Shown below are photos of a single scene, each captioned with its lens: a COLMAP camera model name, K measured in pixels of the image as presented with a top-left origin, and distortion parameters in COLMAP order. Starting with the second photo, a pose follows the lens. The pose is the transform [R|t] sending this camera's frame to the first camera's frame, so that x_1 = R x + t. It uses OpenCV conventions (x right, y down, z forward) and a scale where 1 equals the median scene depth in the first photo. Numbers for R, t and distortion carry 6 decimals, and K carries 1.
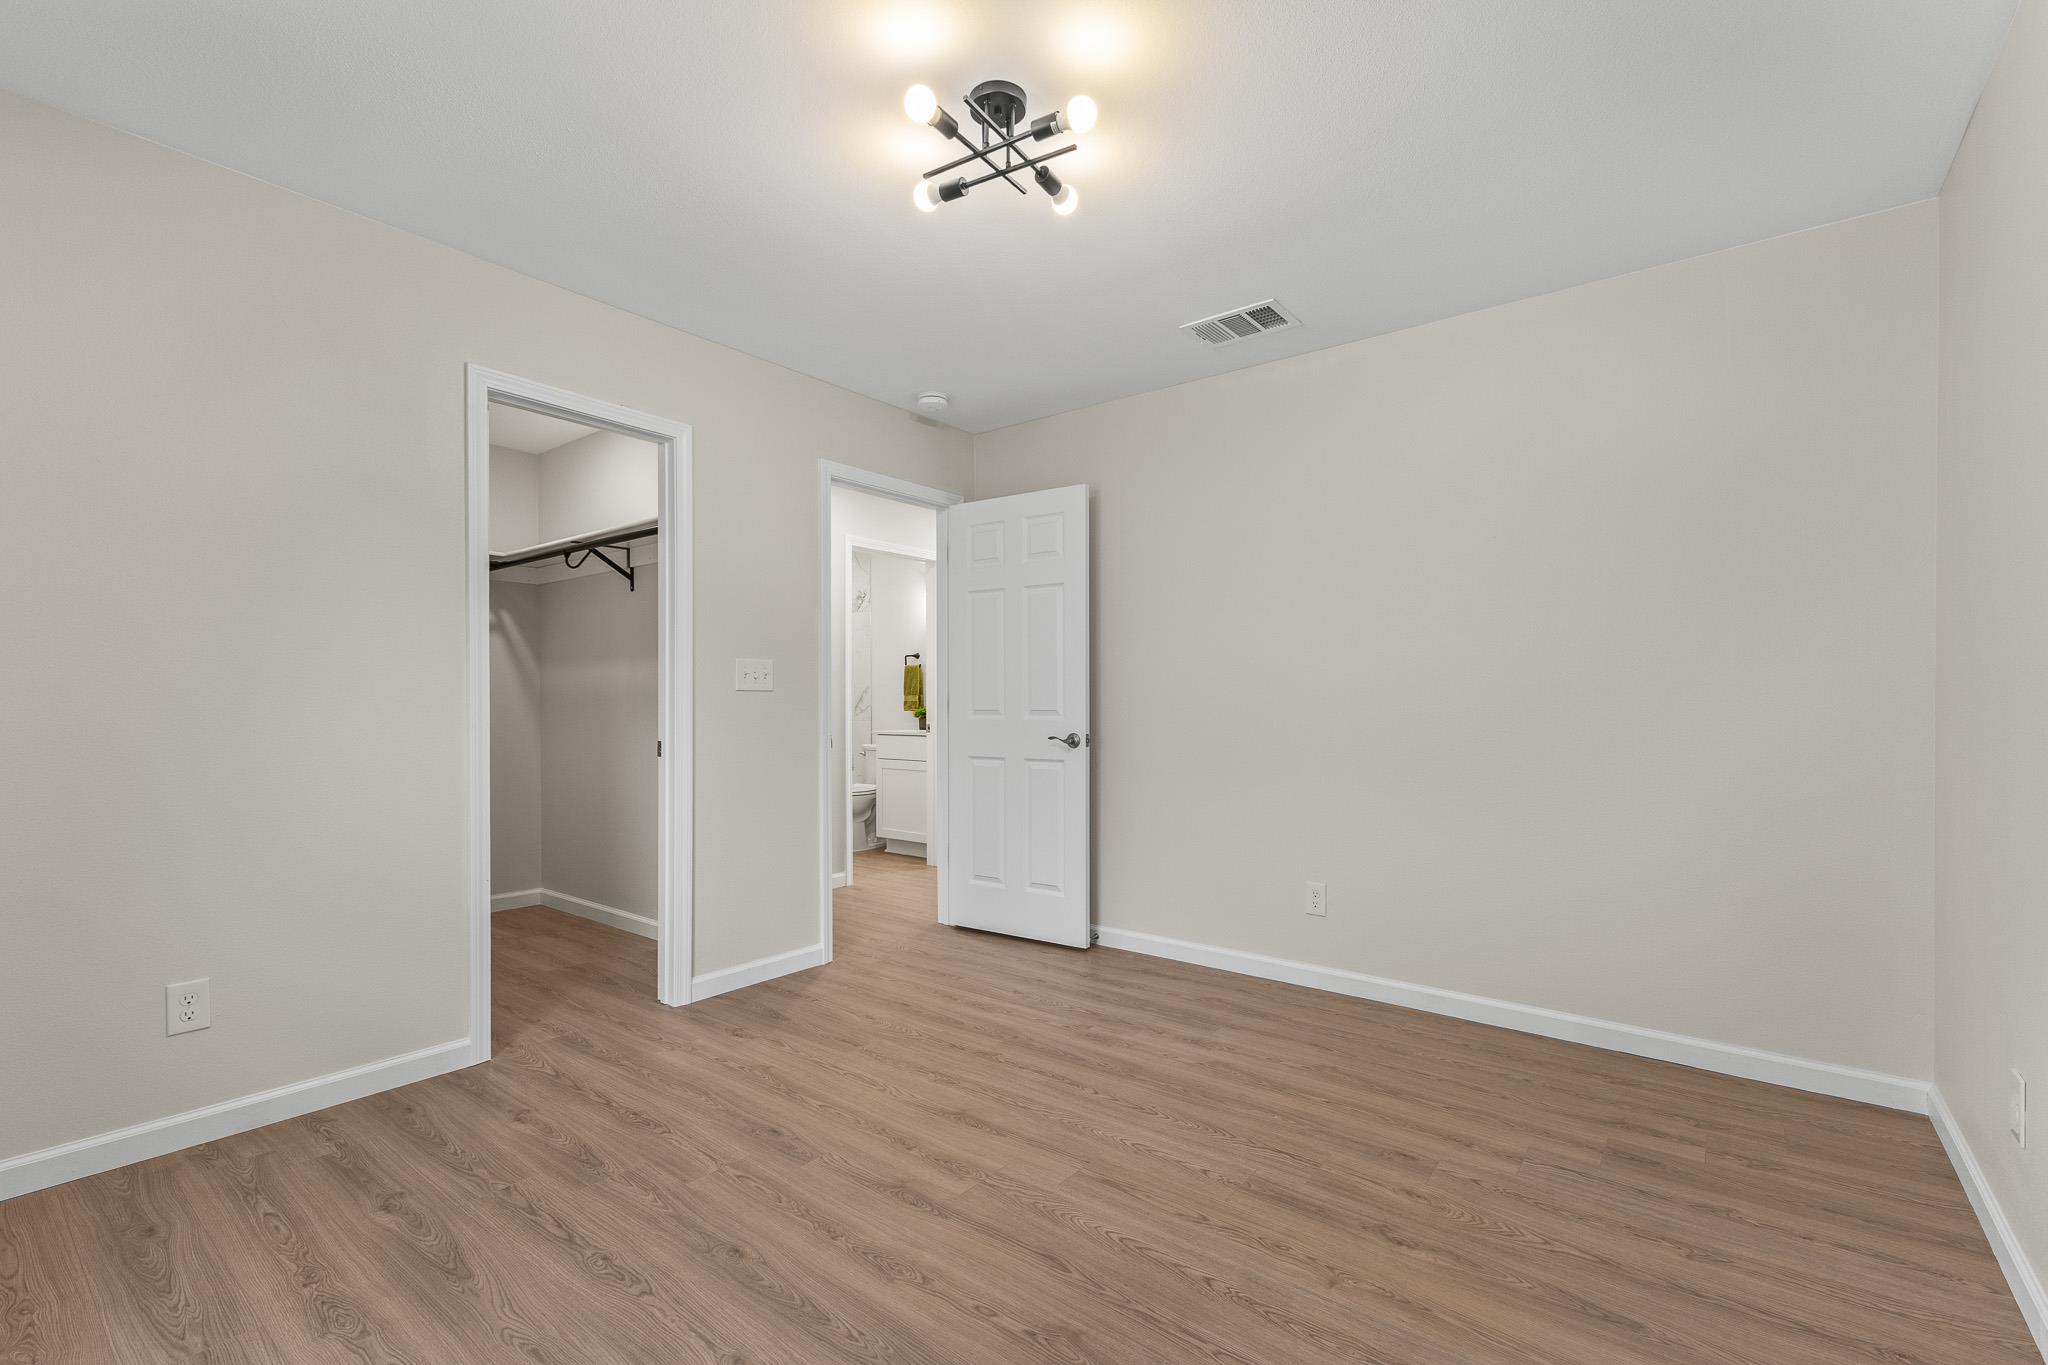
lens RADIAL K [[903.4, 0, 1028.2], [0, 903.4, 685.1], [0, 0, 1]] dist [0.001256, -0.000023]
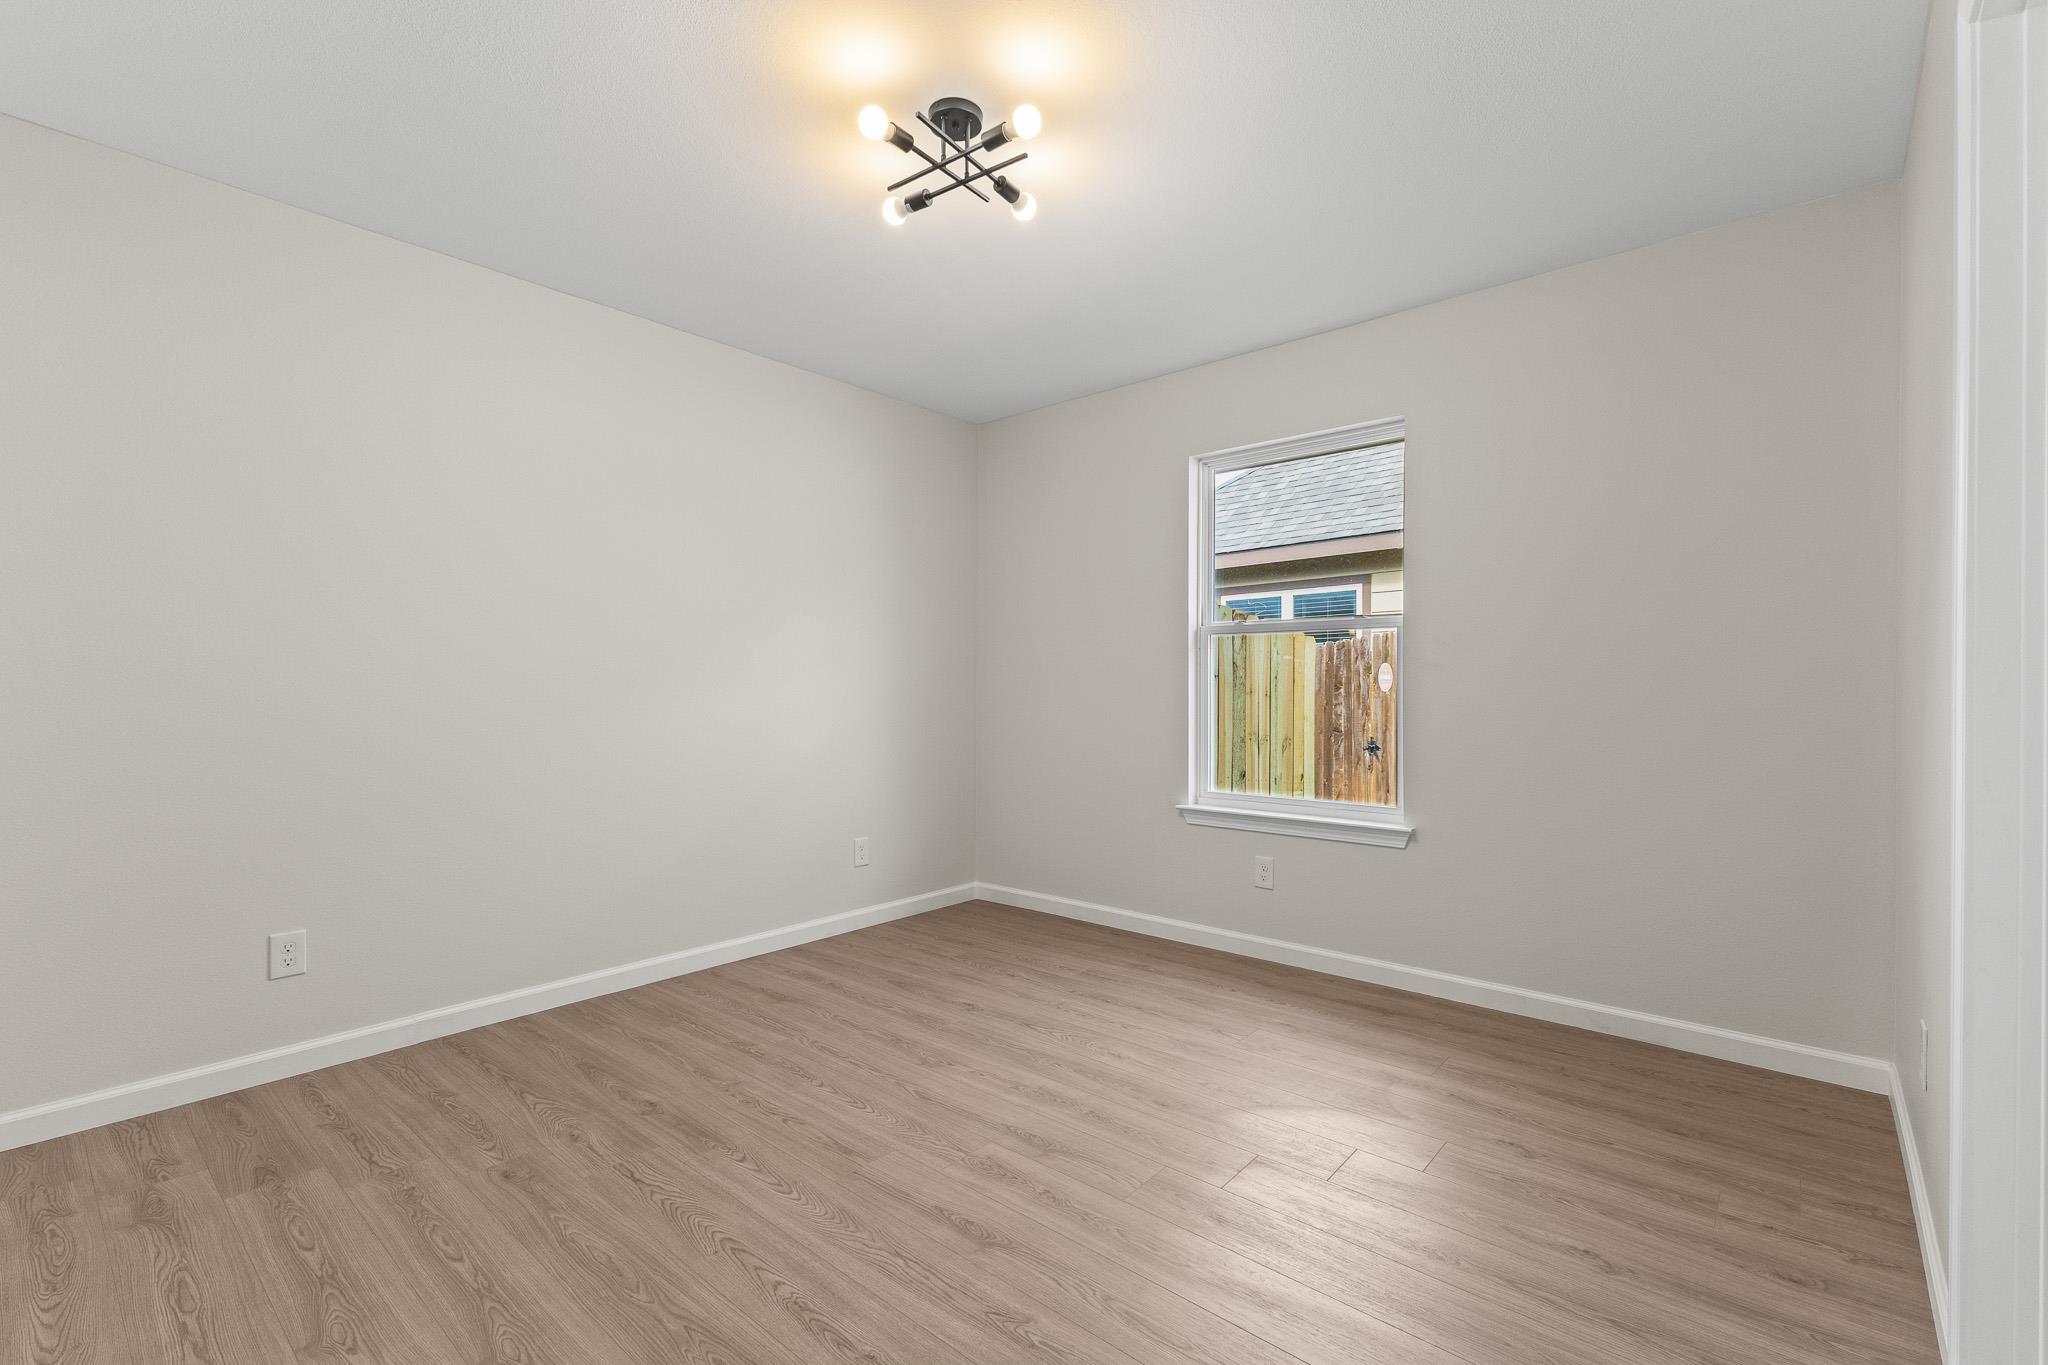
lens RADIAL K [[903.4, 0, 1028.2], [0, 903.4, 685.1], [0, 0, 1]] dist [0.001256, -0.000023]
pose [[-0.998773, 0.000522, 0.049518, -0.170338], [-0.000285, 0.999867, -0.016284, 0.037639], [-0.049520, -0.016279, -0.998640, 2.039476]]
